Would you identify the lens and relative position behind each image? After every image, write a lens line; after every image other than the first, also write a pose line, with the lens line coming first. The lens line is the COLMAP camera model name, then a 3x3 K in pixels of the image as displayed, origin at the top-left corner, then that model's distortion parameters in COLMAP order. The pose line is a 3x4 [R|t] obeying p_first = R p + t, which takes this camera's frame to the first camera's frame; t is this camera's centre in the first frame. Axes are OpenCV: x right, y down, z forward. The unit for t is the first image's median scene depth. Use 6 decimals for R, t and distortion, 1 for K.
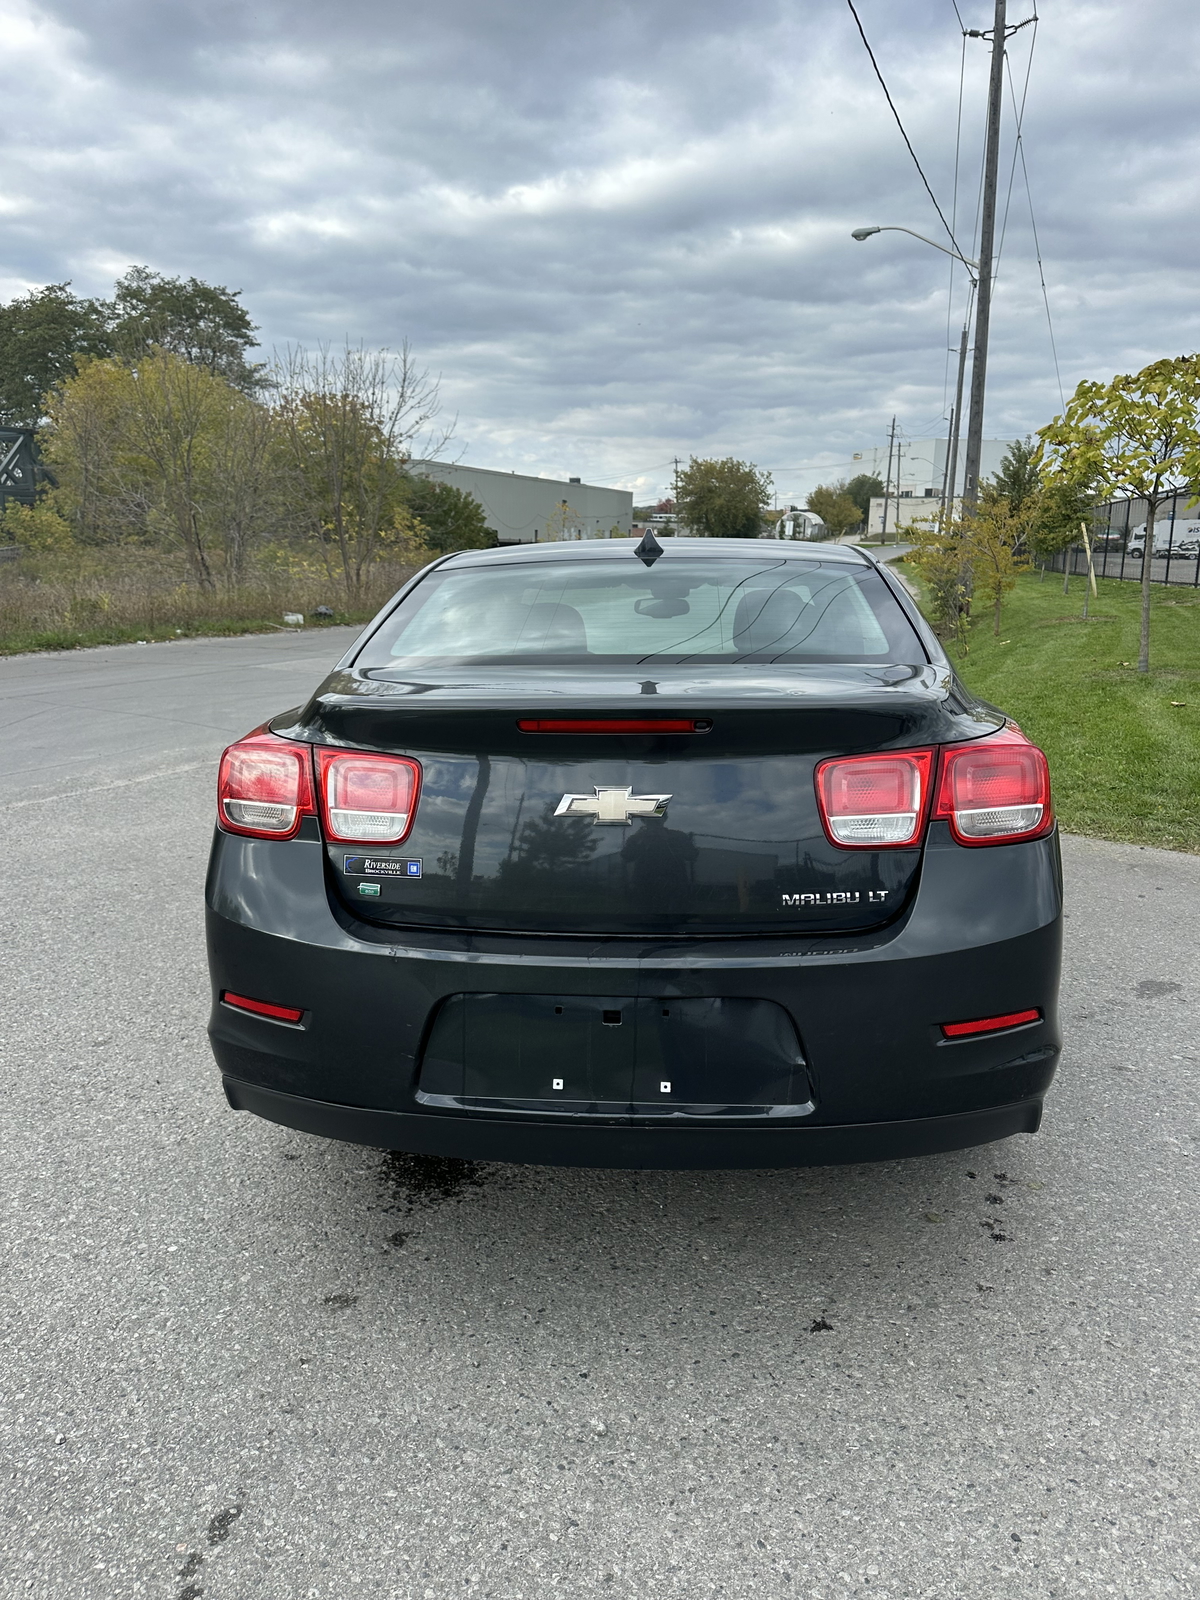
lens RADIAL K [[1195.8, 0, 596.4], [0, 1195.8, 793.8], [0, 0, 1]] dist [0.072750, -0.101392]
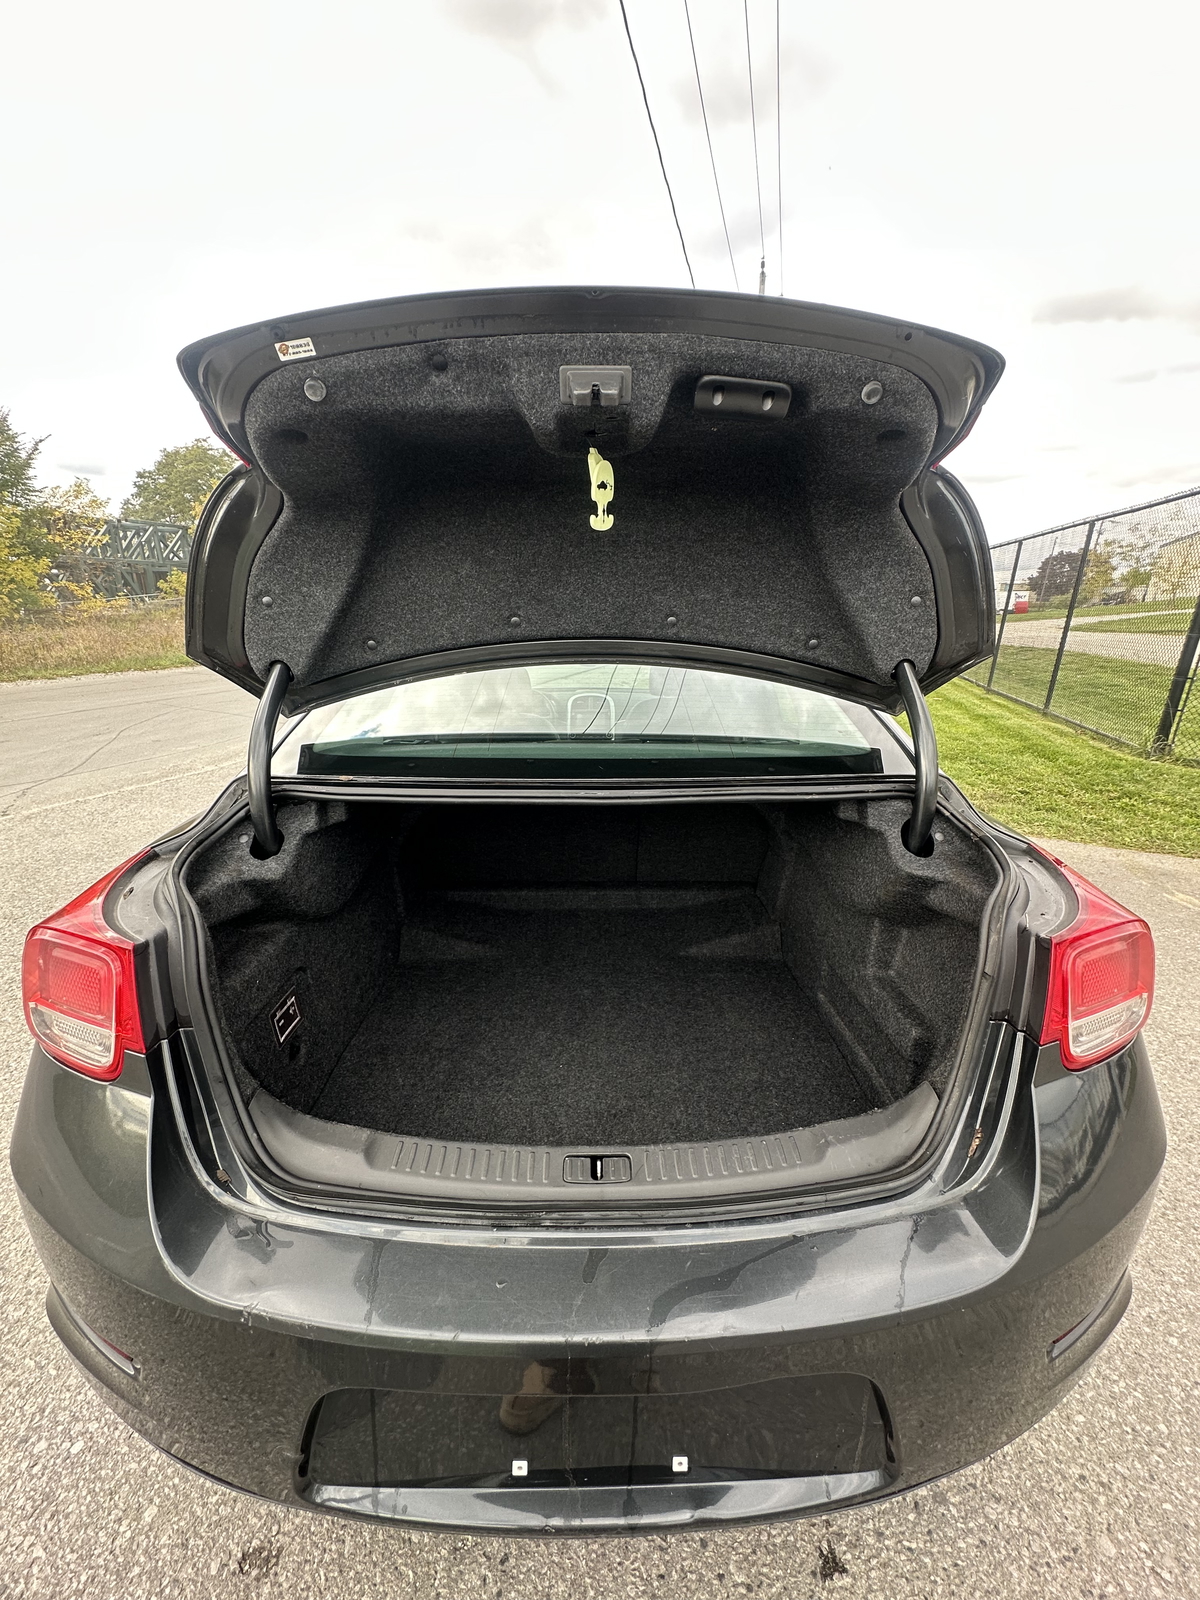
lens RADIAL K [[641.6, 0, 599.5], [0, 641.6, 792.1], [0, 0, 1]] dist [-0.001305, -0.000110]
pose [[0.994436, -0.016325, 0.104075, -0.005331], [0.007293, 0.996218, 0.086582, -0.046620], [-0.105094, -0.085342, 0.990794, 0.188810]]
